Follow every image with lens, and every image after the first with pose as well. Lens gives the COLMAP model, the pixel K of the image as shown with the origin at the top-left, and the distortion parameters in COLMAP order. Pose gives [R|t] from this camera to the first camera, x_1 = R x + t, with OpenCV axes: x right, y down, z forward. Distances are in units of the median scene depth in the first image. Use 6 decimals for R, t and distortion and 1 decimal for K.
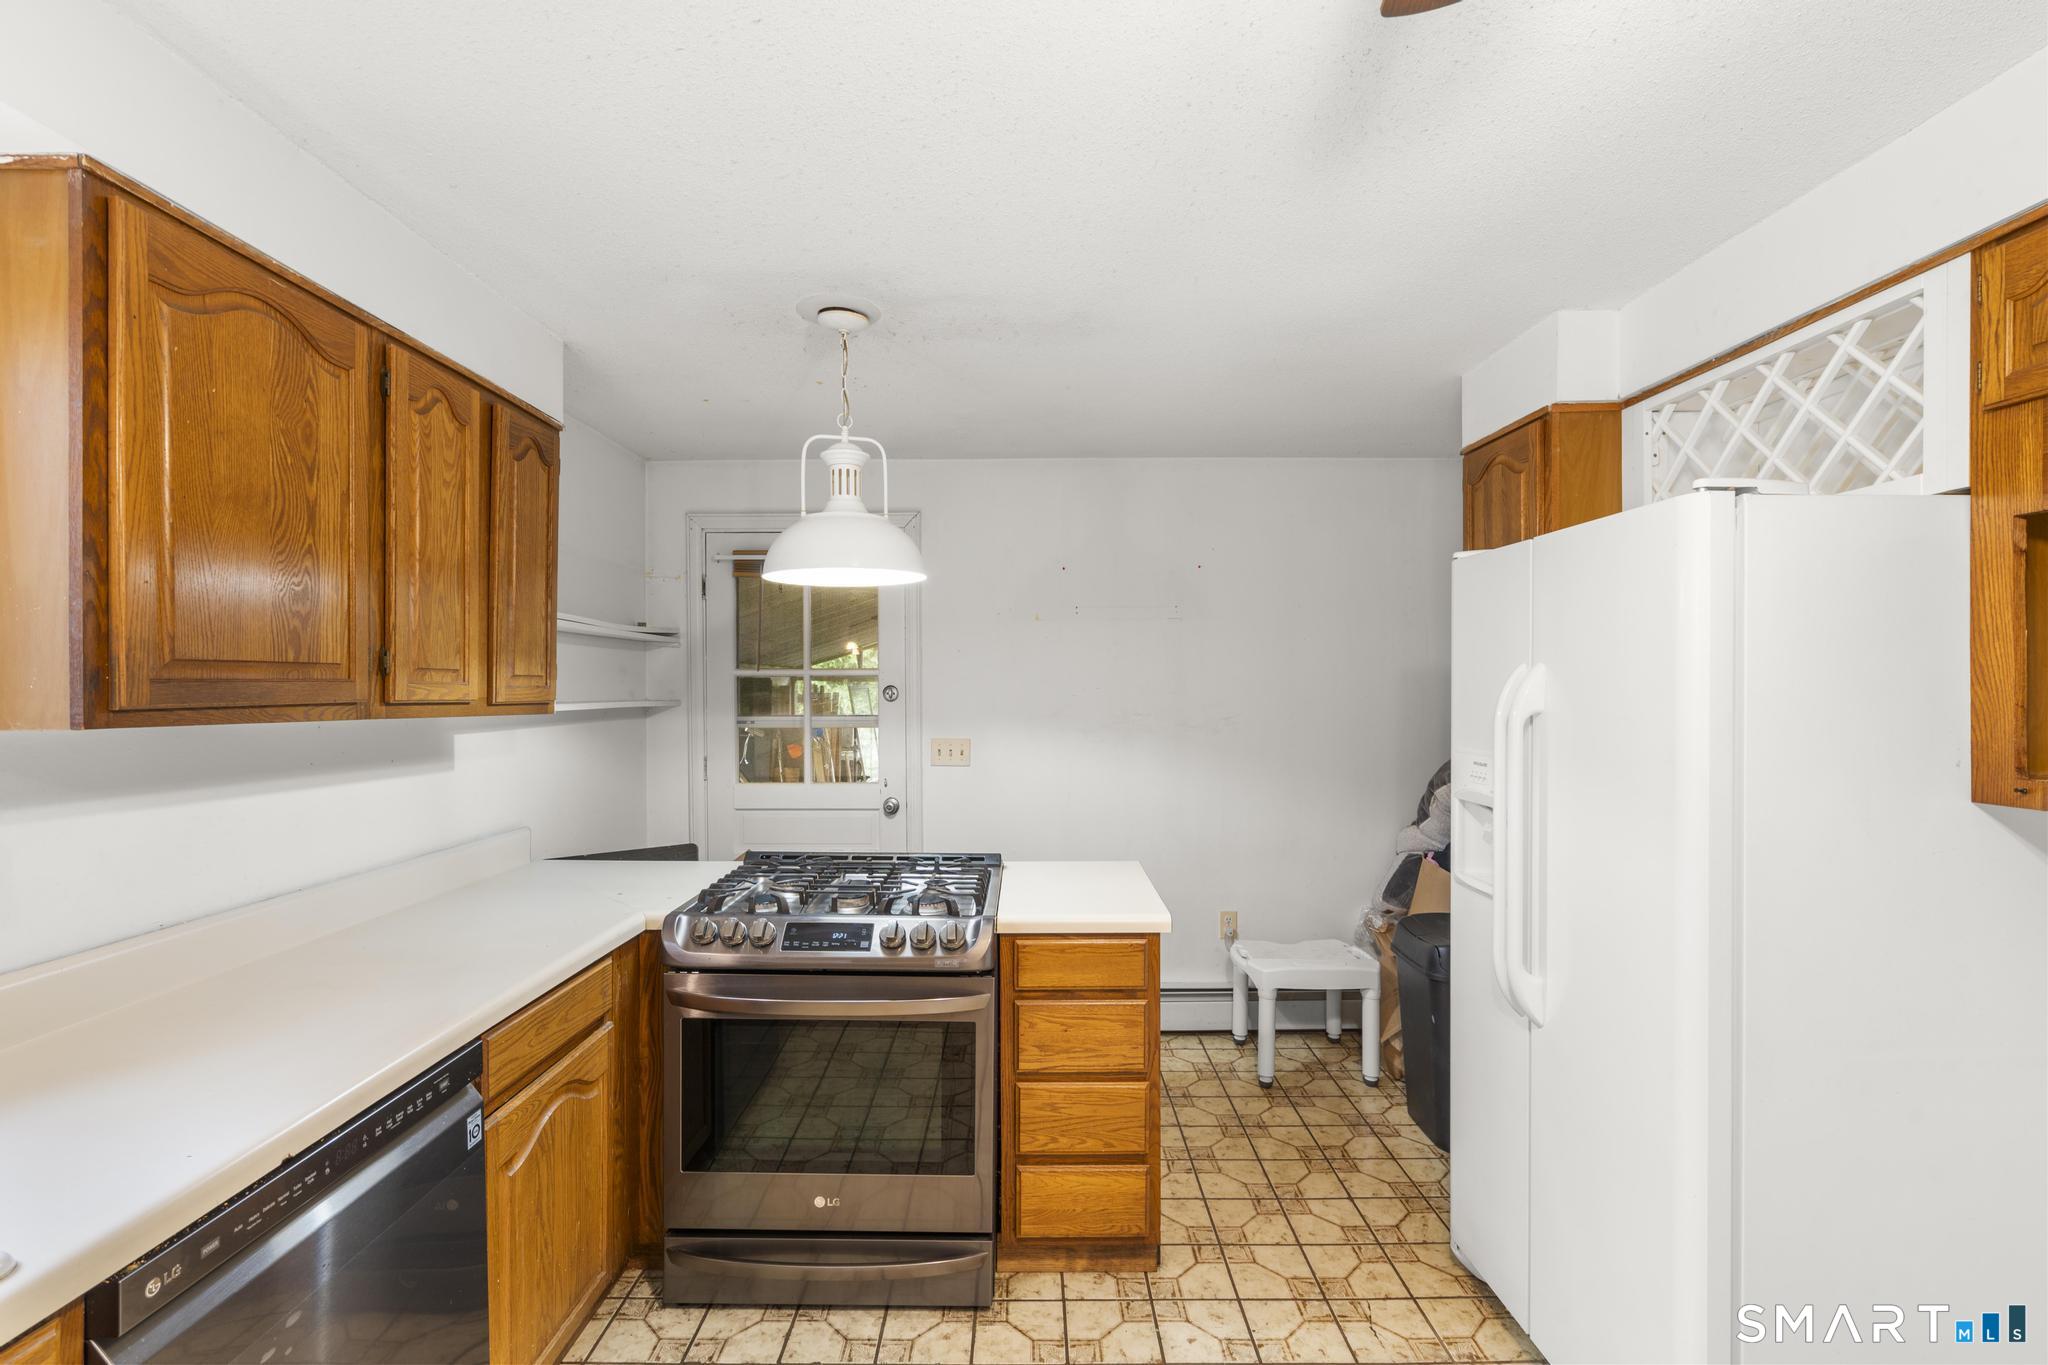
lens RADIAL K [[918.5, 0, 1023.8], [0, 918.5, 686.7], [0, 0, 1]] dist [-0.006216, 0.002755]
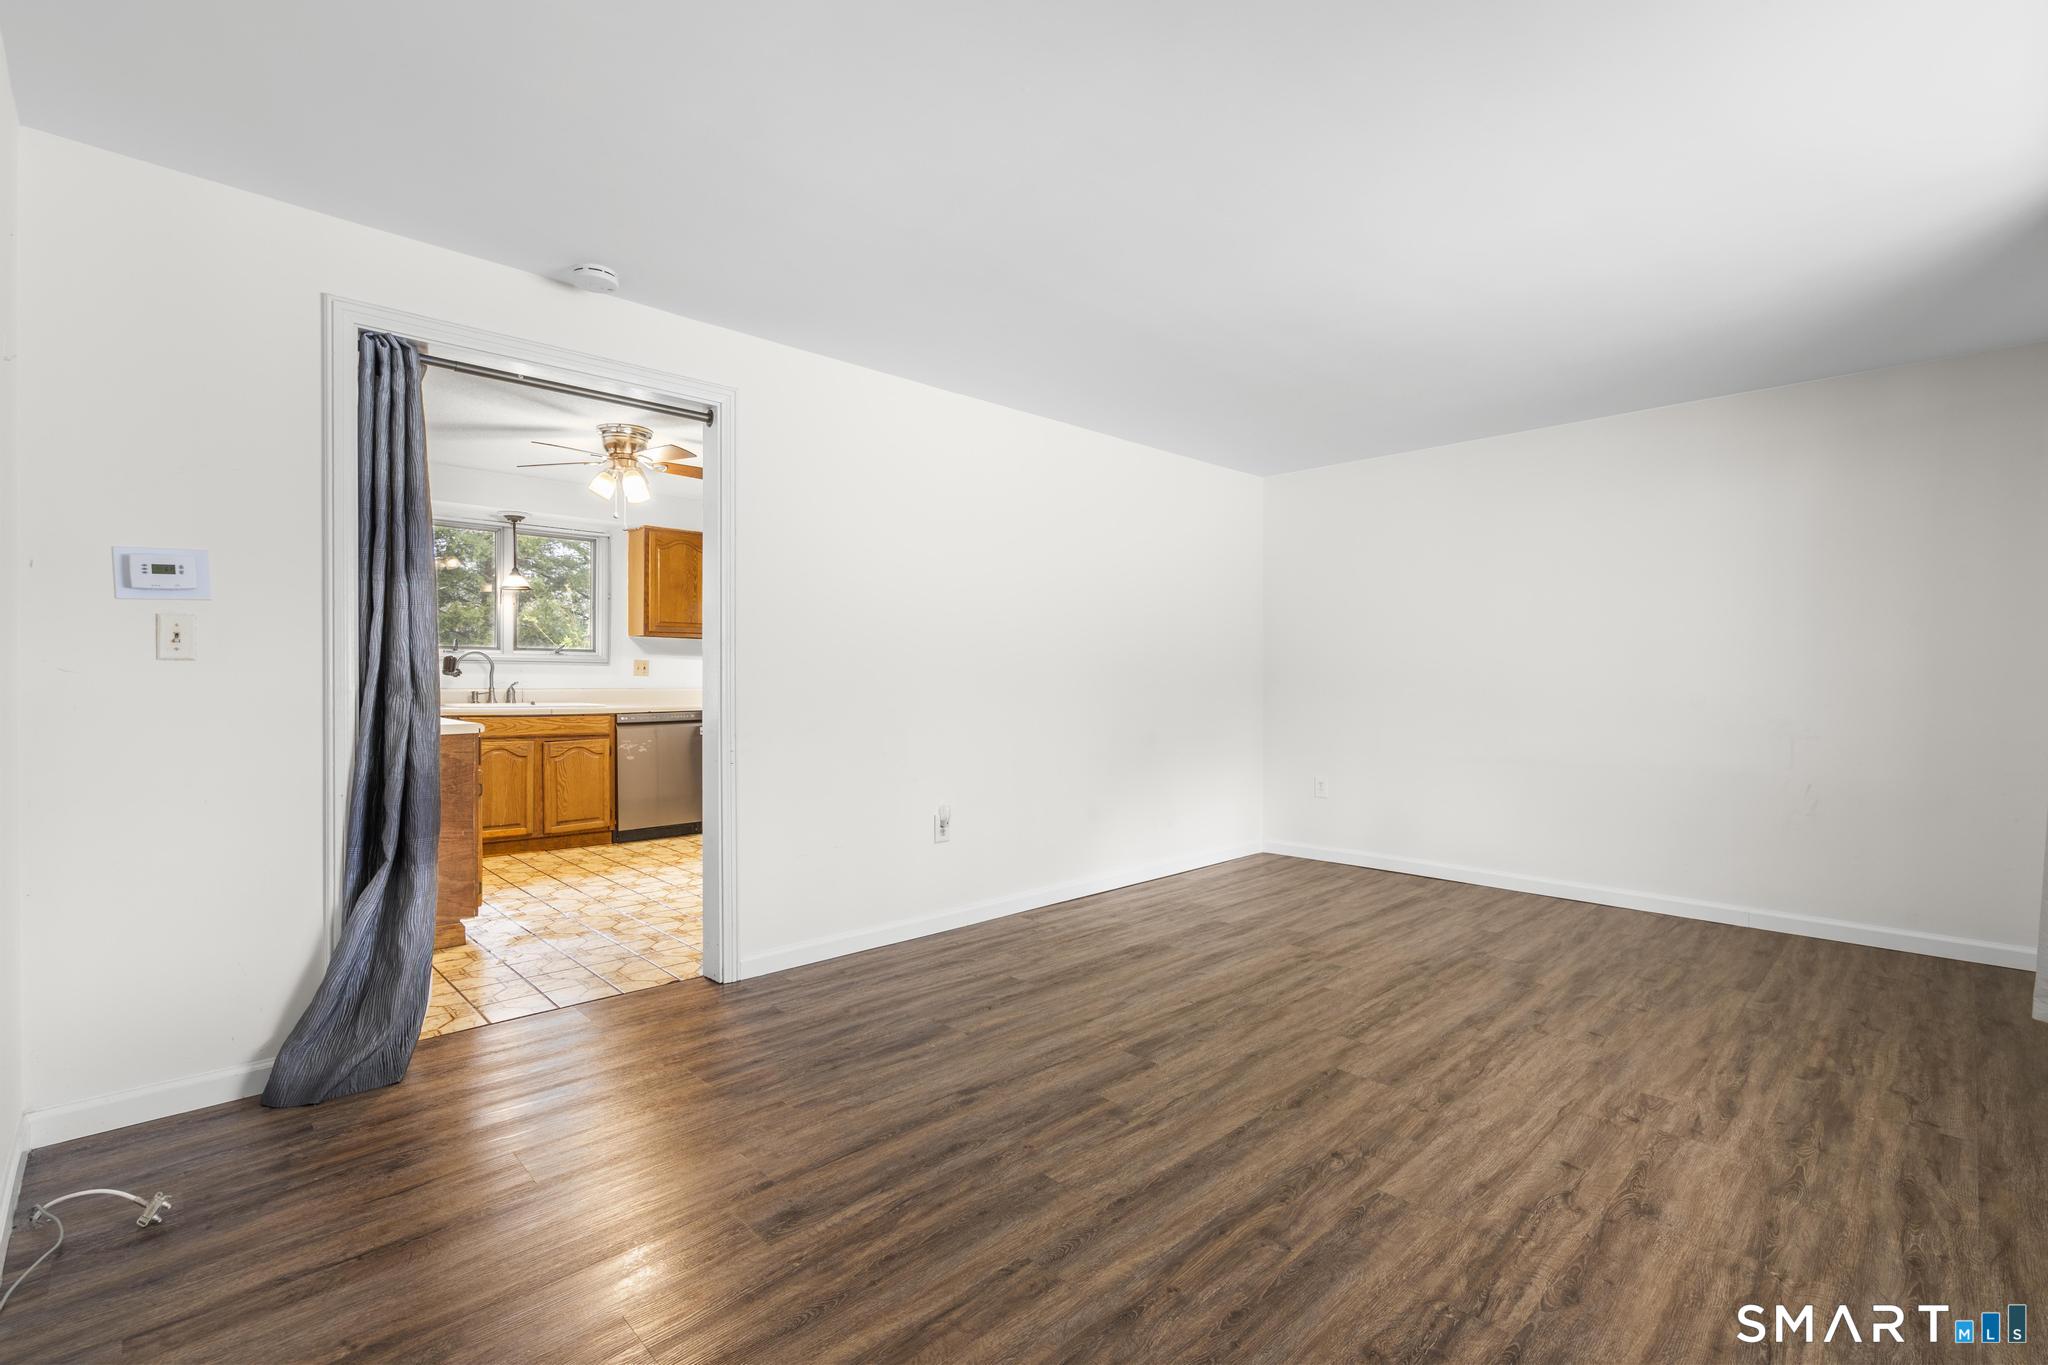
lens RADIAL K [[918.5, 0, 1023.2], [0, 918.5, 684.7], [0, 0, 1]] dist [-0.006216, 0.002755]
pose [[0.694841, 0.014353, -0.719020, 2.395923], [-0.009132, 0.999896, 0.011134, 0.142576], [0.719105, -0.001170, 0.694900, -0.611935]]
